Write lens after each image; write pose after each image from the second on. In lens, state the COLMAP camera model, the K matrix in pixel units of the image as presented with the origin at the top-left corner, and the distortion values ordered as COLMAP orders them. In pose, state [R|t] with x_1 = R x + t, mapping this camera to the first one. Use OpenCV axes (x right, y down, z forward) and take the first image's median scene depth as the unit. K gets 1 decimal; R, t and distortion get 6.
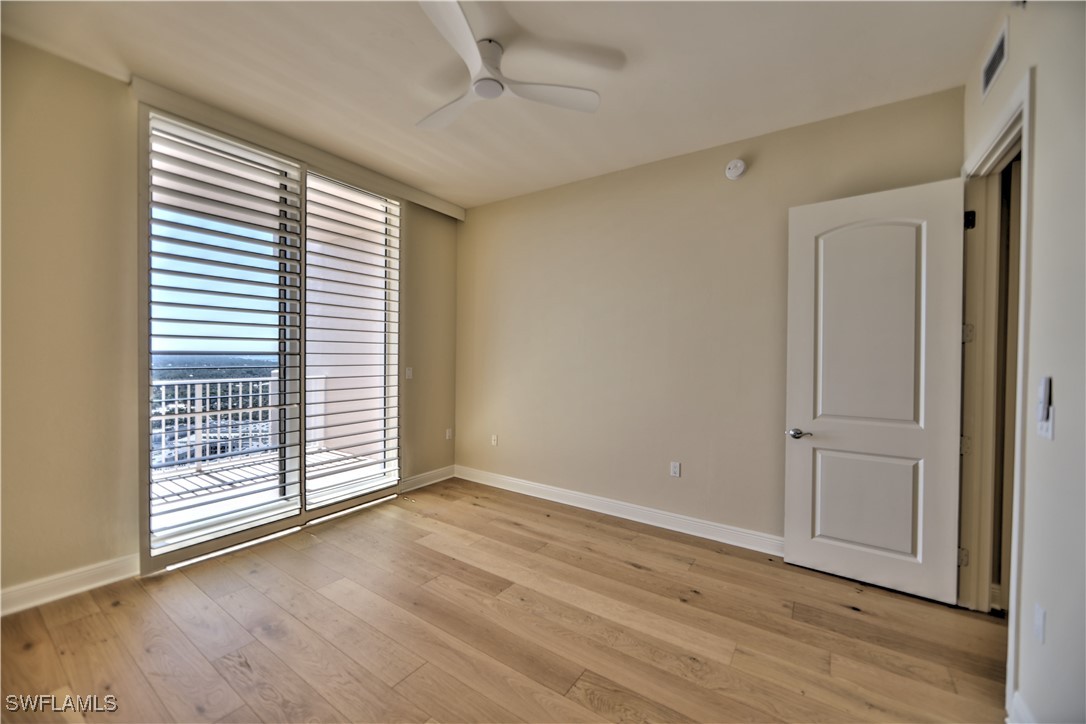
lens RADIAL K [[426.2, 0, 541.8], [0, 426.2, 360.1], [0, 0, 1]] dist [-0.012242, 0.001757]
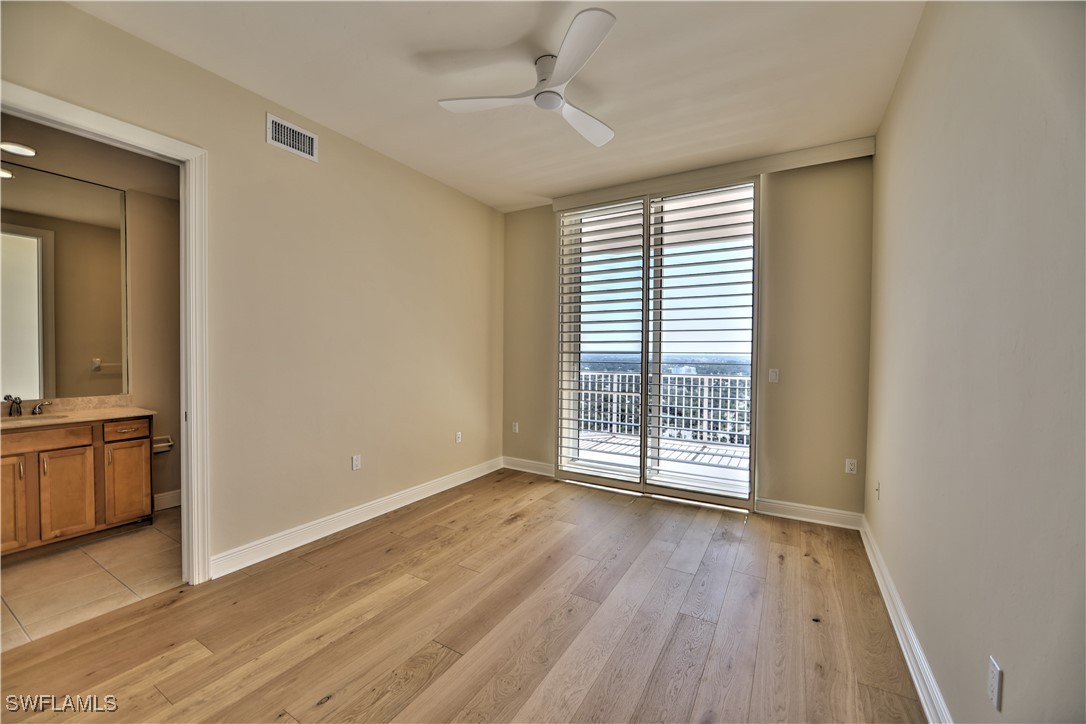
lens RADIAL K [[426.2, 0, 544.0], [0, 426.2, 362.0], [0, 0, 1]] dist [-0.012242, 0.001757]
pose [[0.073426, 0.013335, -0.997212, 0.653663], [-0.021113, 0.999707, 0.011814, 0.003050], [0.997077, 0.020186, 0.073686, 0.639640]]
